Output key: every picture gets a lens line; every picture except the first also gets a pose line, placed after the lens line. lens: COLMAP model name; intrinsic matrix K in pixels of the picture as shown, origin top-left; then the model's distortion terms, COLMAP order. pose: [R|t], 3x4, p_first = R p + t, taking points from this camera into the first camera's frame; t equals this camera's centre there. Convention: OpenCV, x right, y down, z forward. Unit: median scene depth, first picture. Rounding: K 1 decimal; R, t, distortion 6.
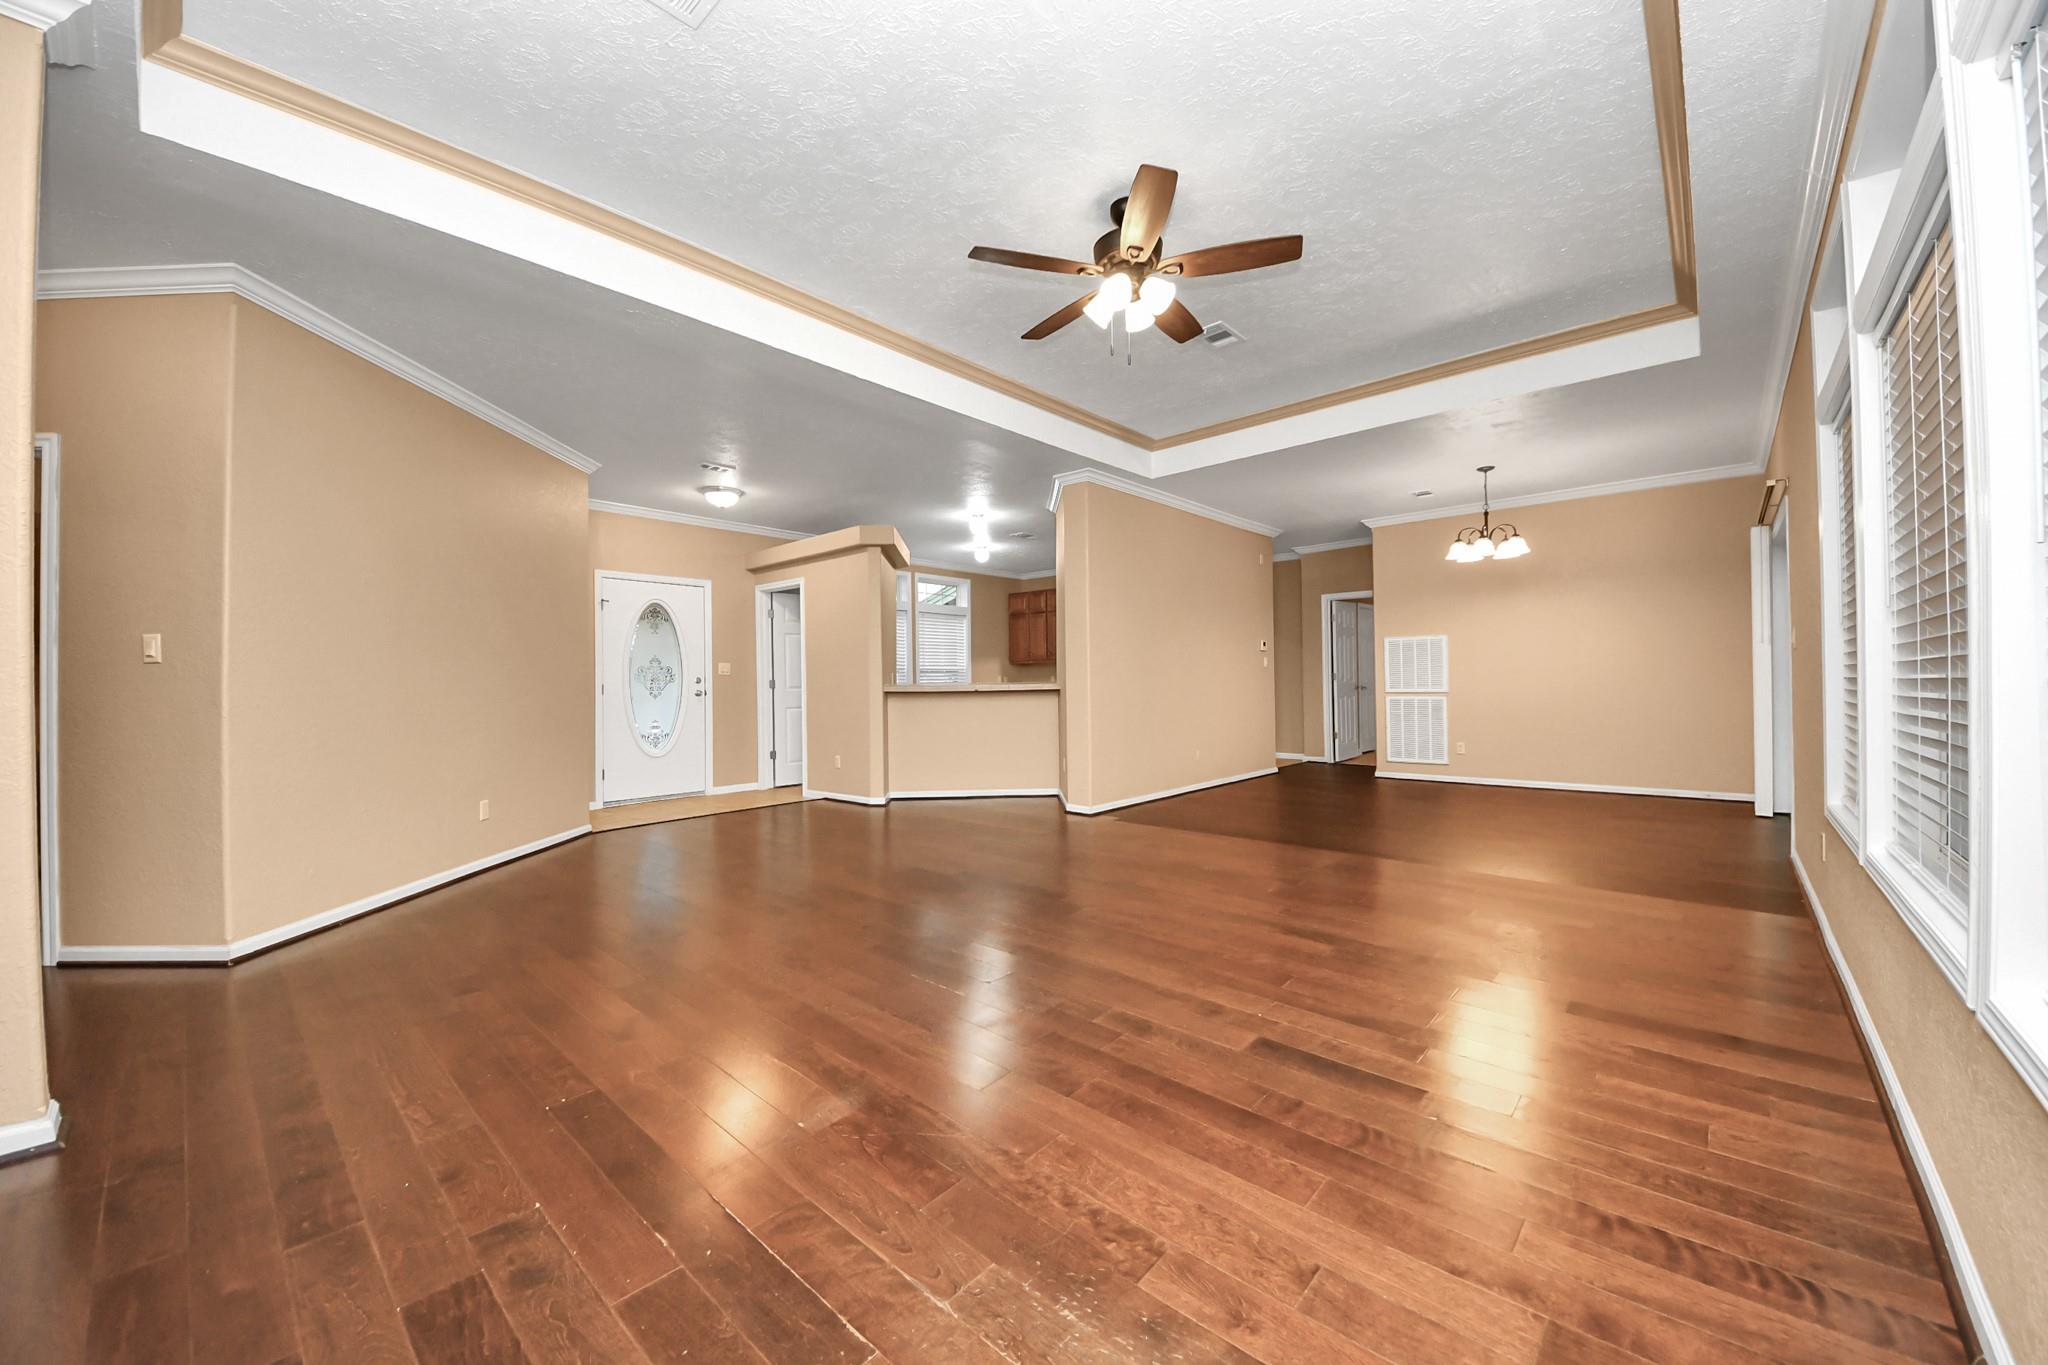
lens RADIAL K [[759.1, 0, 1036.6], [0, 759.1, 679.0], [0, 0, 1]] dist [0.016218, -0.000072]
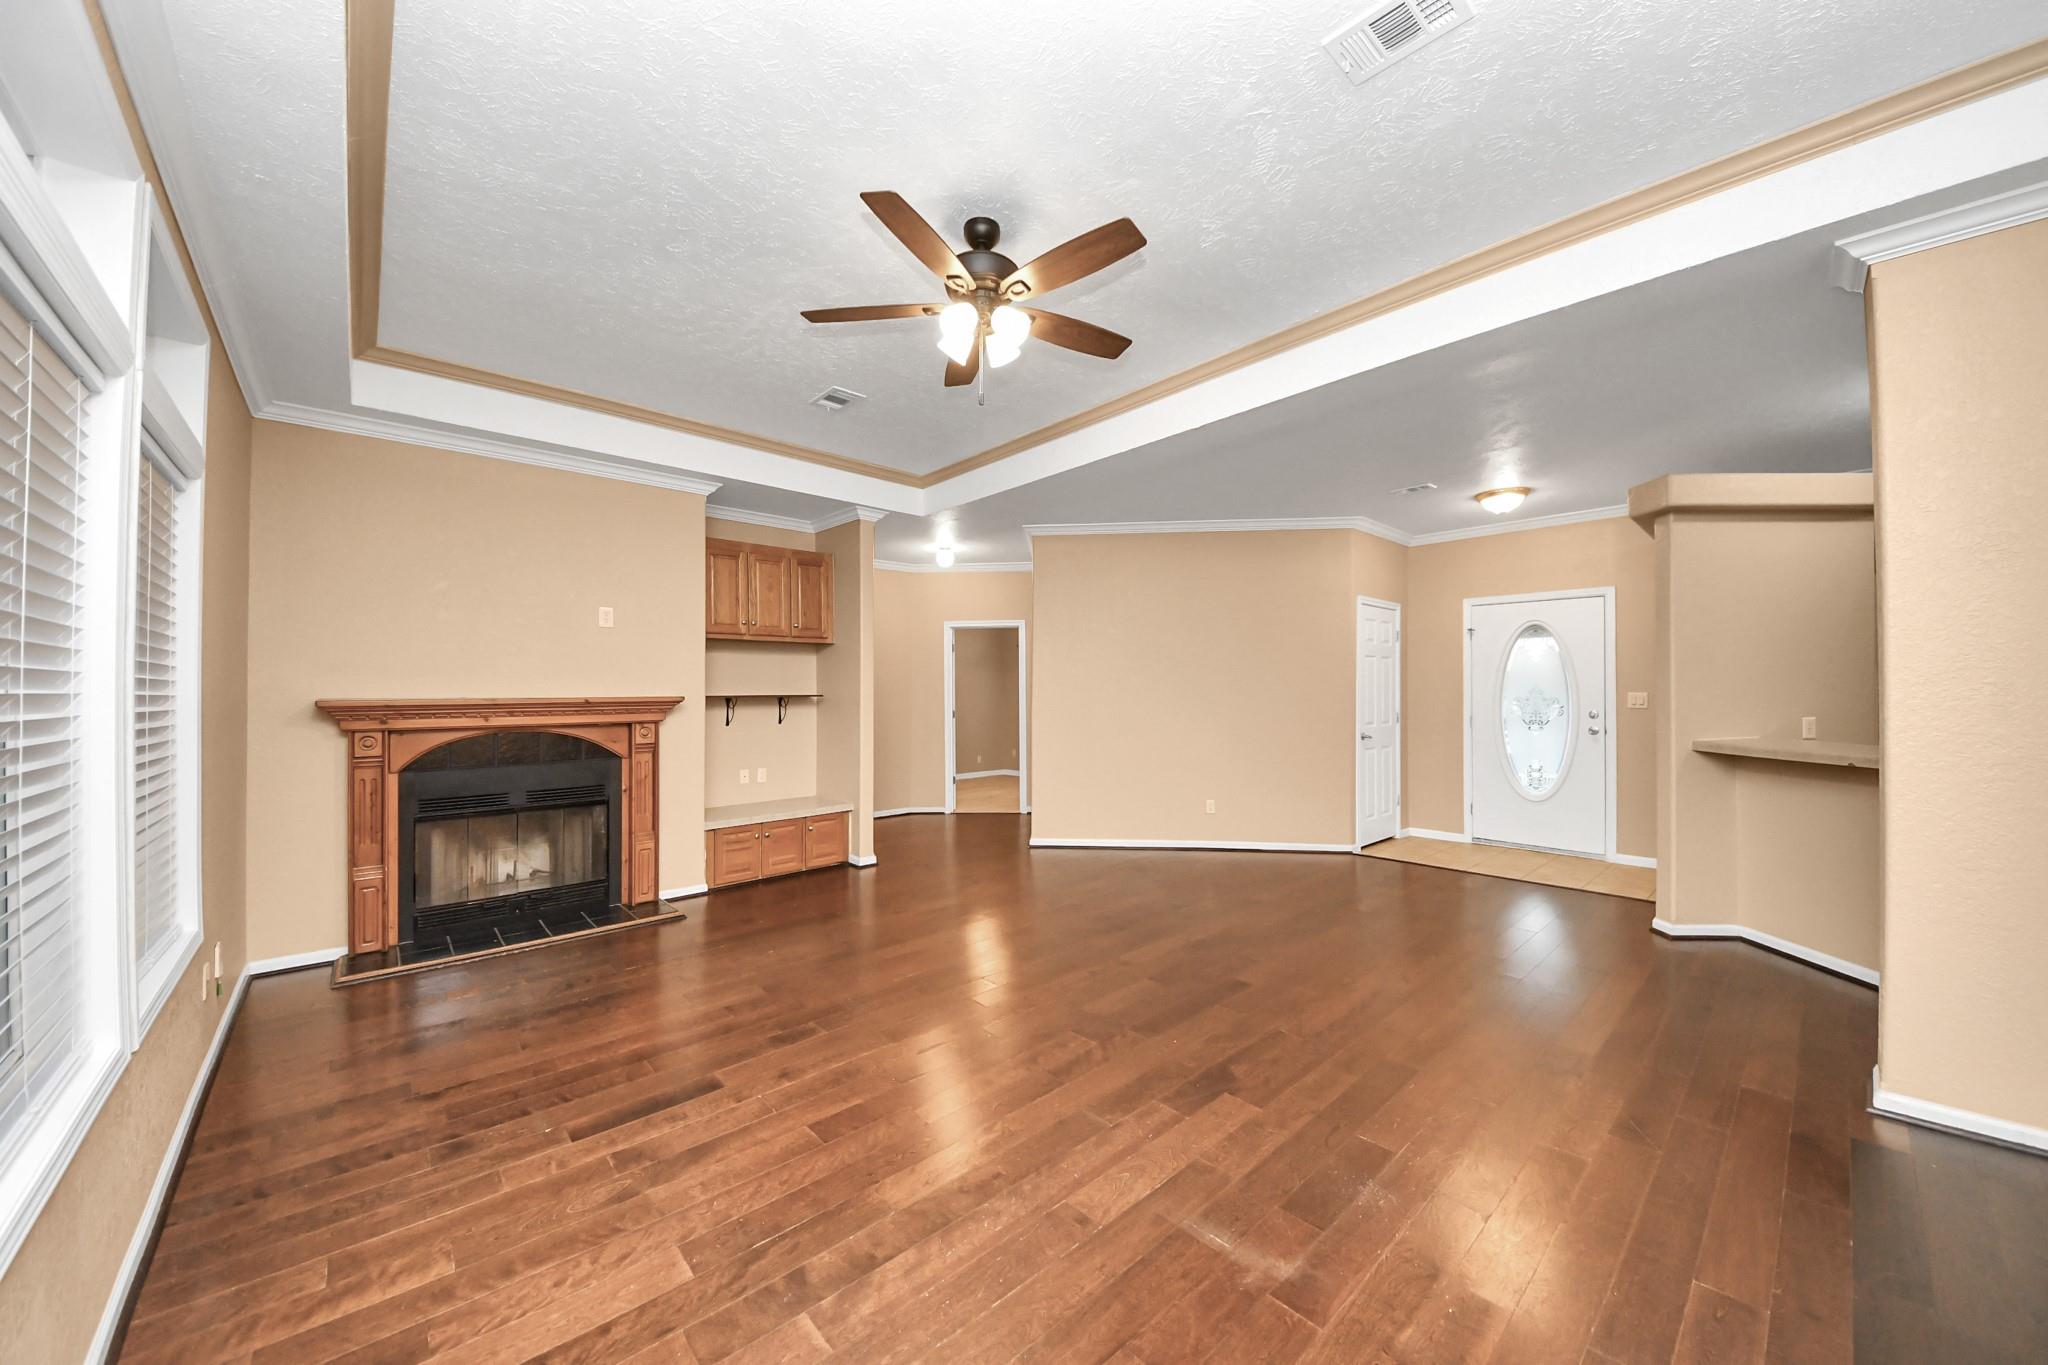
lens RADIAL K [[759.1, 0, 1005.0], [0, 759.1, 682.7], [0, 0, 1]] dist [0.016218, -0.000072]
pose [[-0.134834, 0.010175, -0.990816, 0.428810], [0.009556, 0.999914, 0.008968, -0.044261], [0.990822, -0.008259, -0.134919, 0.496094]]
